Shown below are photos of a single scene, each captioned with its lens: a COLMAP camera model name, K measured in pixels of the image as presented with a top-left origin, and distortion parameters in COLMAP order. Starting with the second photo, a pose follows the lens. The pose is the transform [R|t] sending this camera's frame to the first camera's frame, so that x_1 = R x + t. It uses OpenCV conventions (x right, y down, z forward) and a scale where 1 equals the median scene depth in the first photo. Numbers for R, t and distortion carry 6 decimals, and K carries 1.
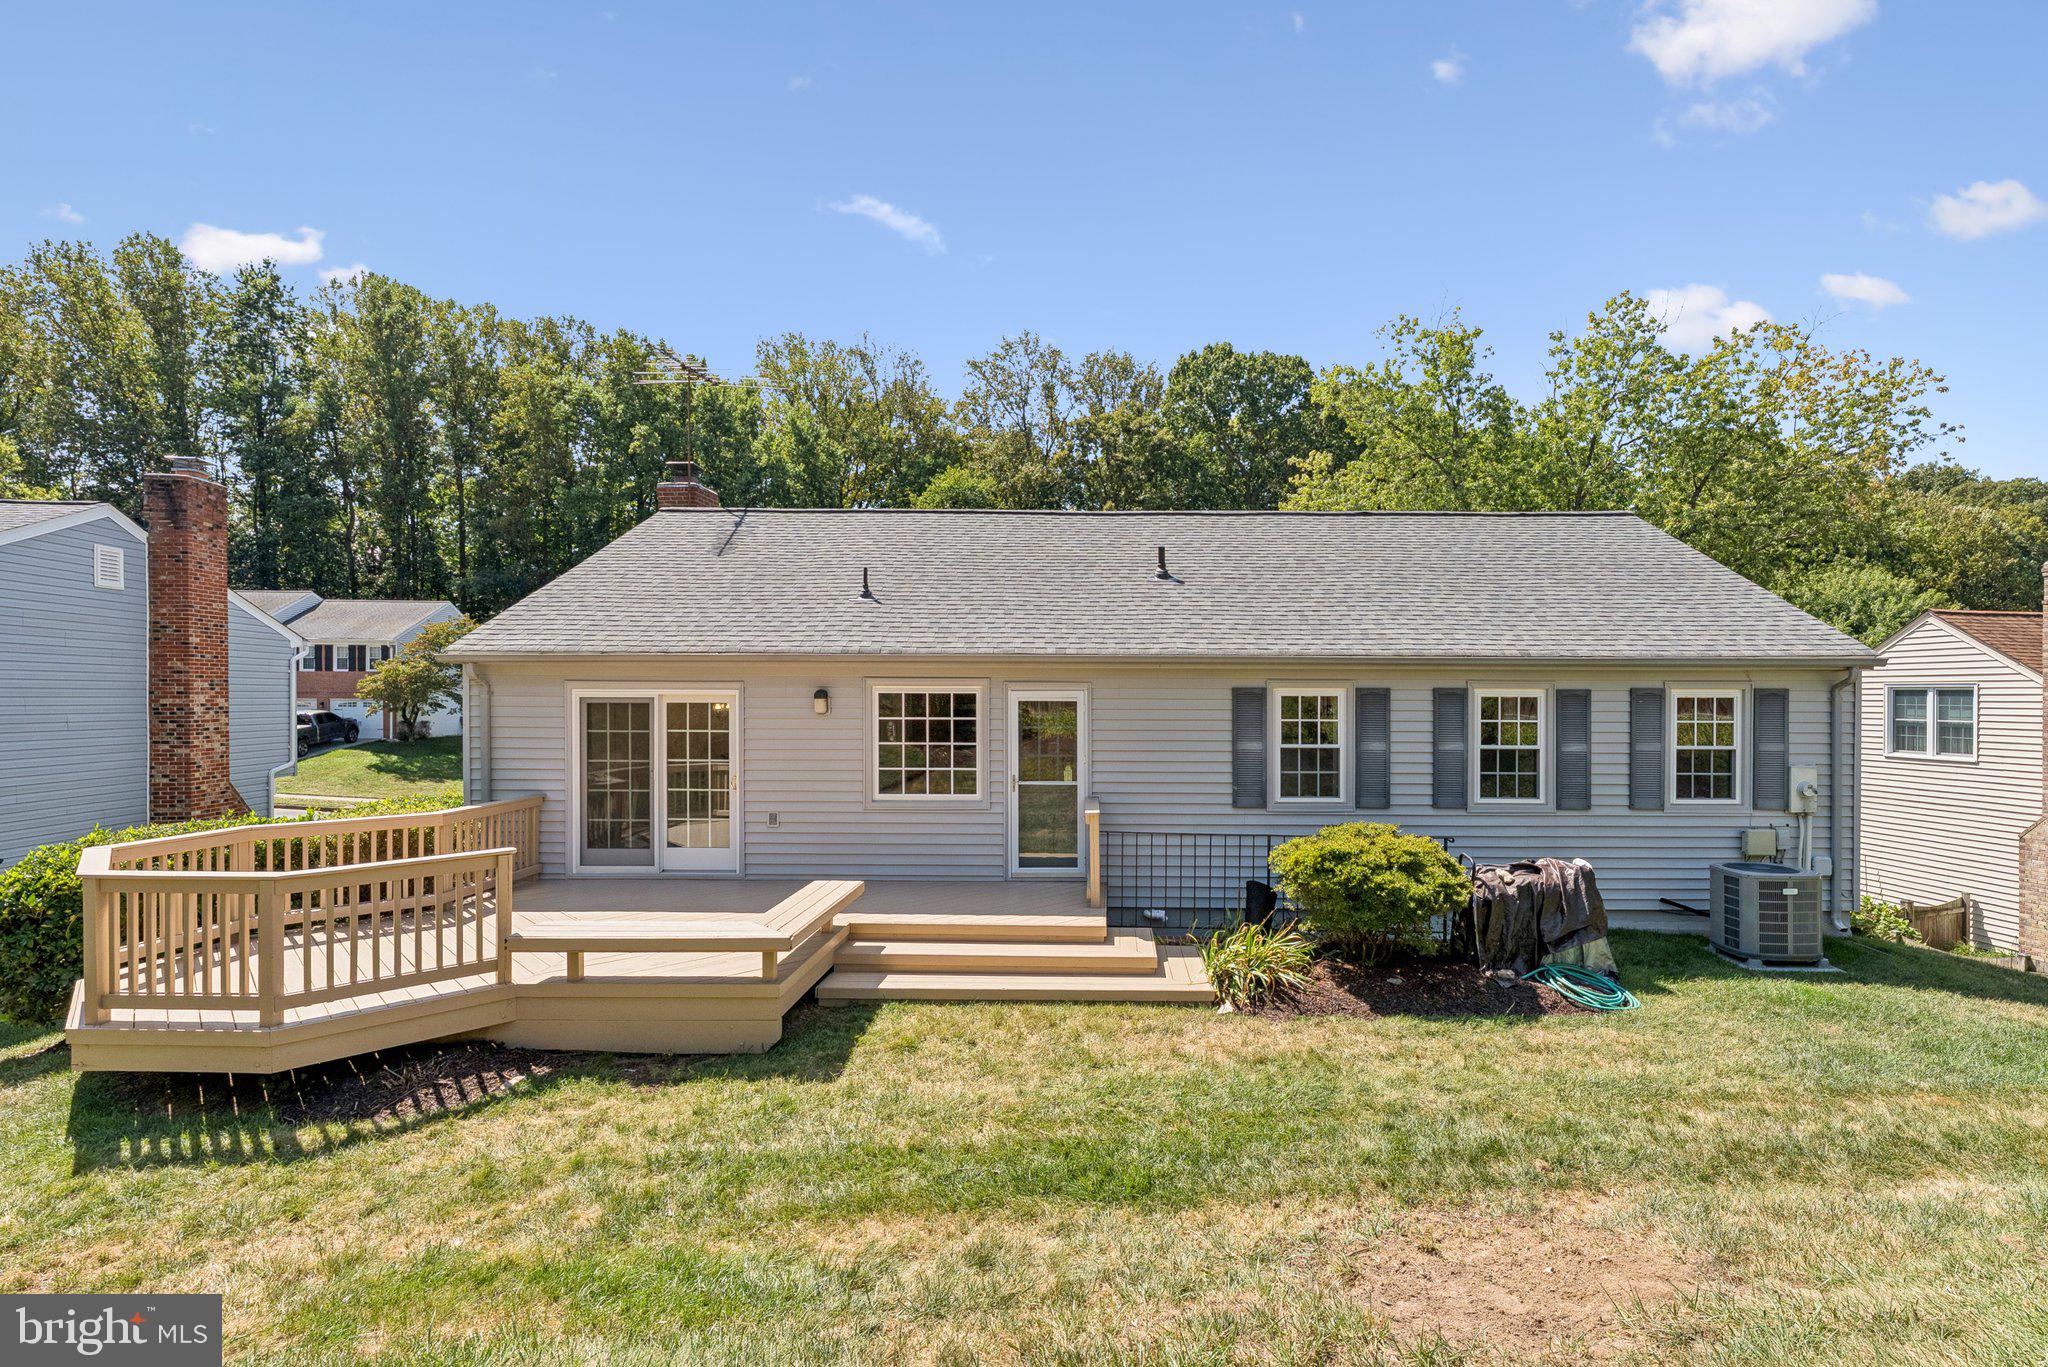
lens RADIAL K [[932.5, 0, 1036.5], [0, 932.5, 700.8], [0, 0, 1]] dist [0.003489, -0.000308]
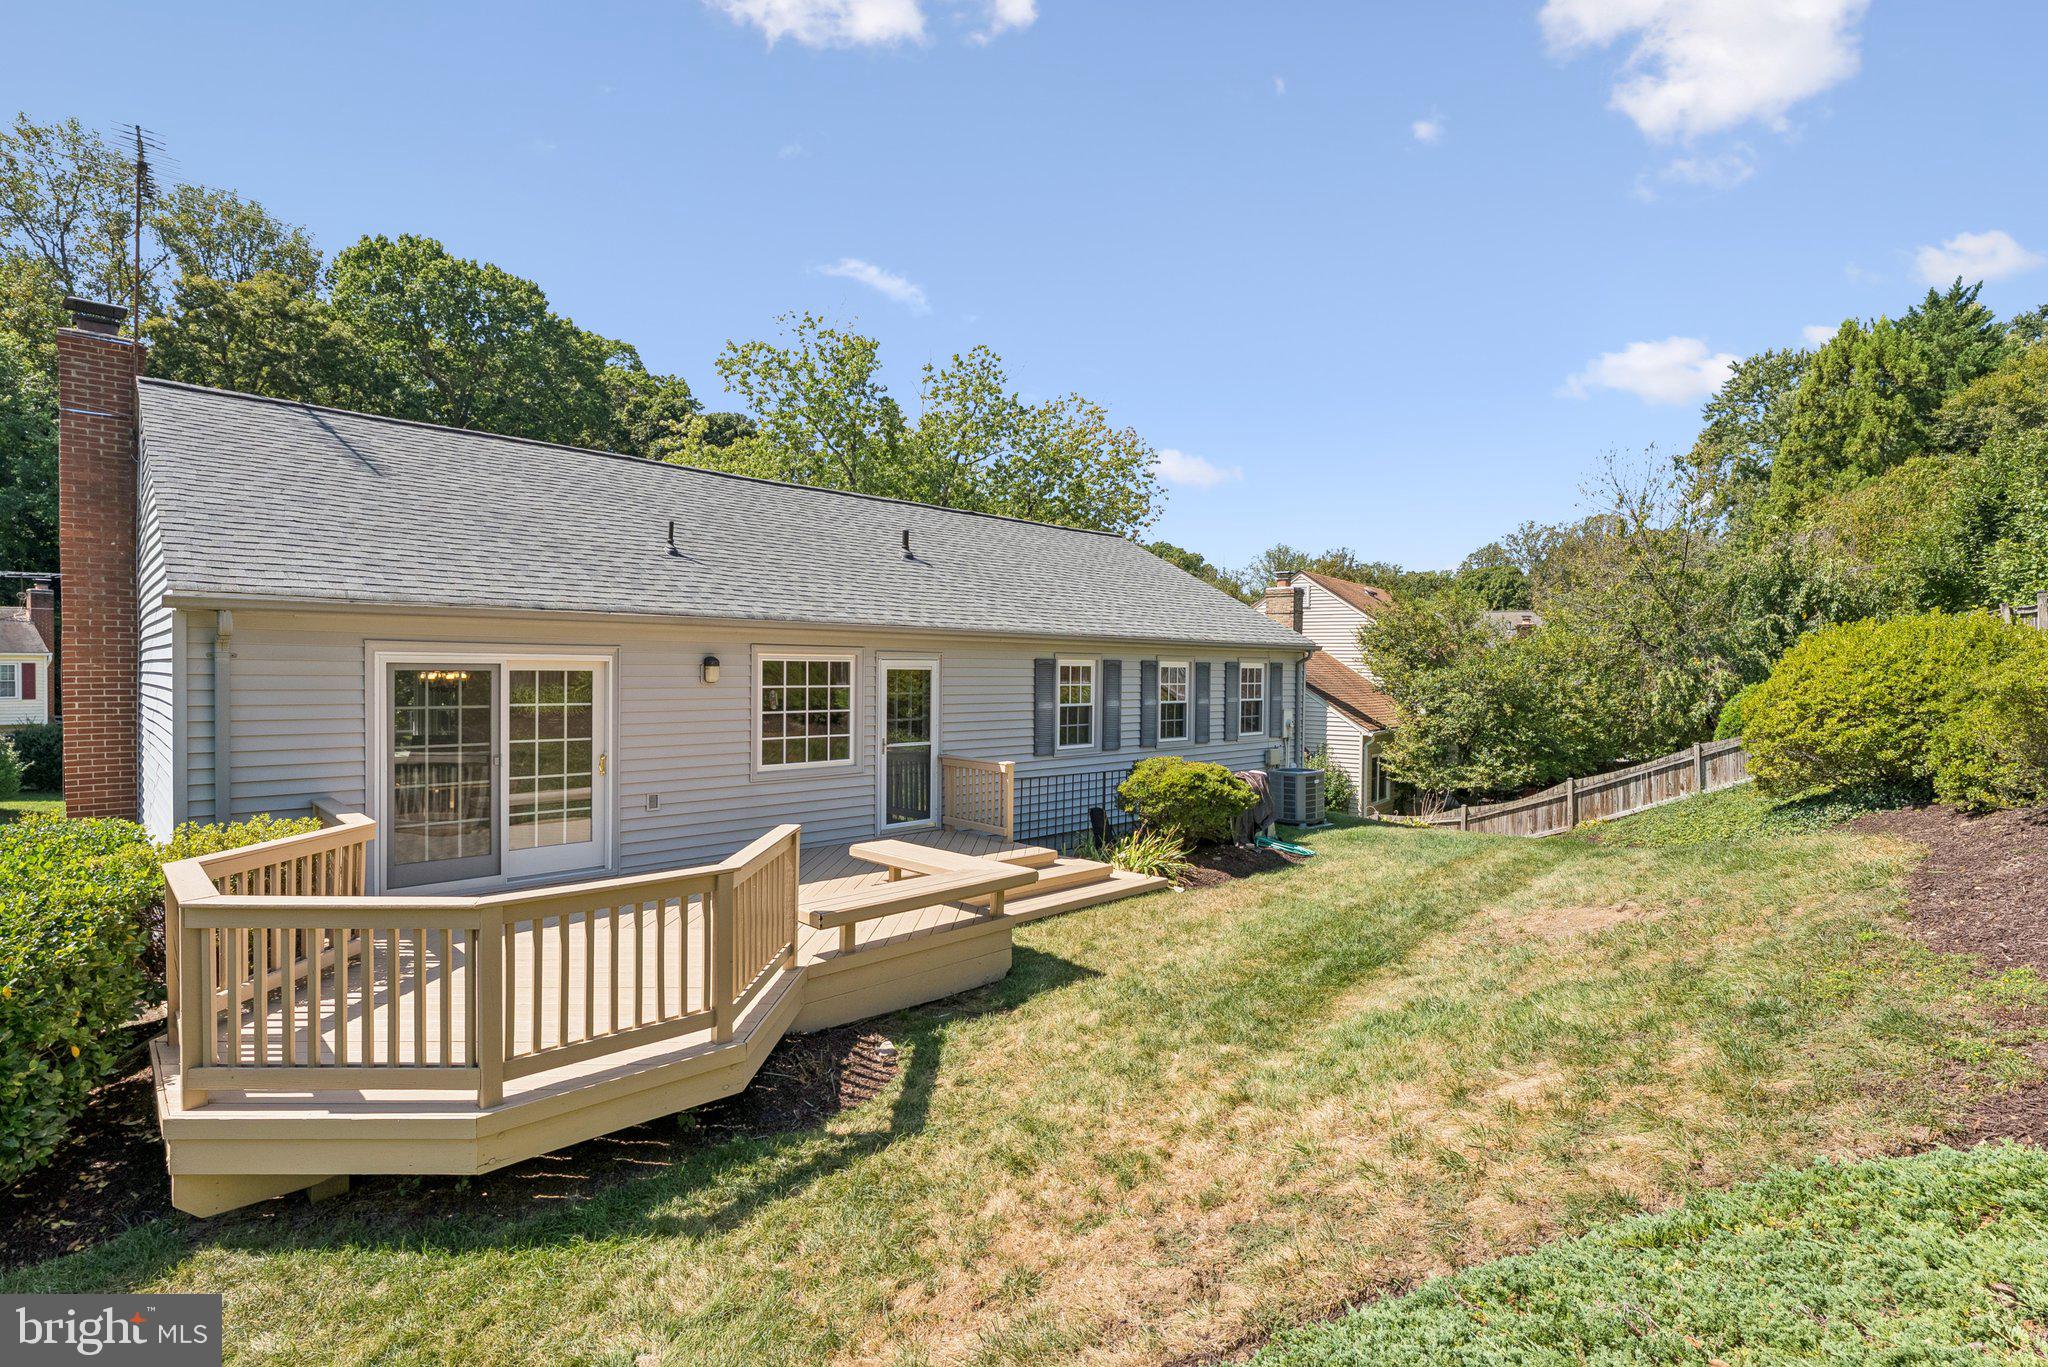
lens RADIAL K [[960.1, 0, 1067.3], [0, 960.1, 659.3], [0, 0, 1]] dist [0.004039, 0.000279]
pose [[0.696641, 0.010067, 0.717349, -0.663108], [-0.001422, 0.999919, -0.012651, 0.002459], [-0.717418, 0.007793, 0.696599, 0.079926]]
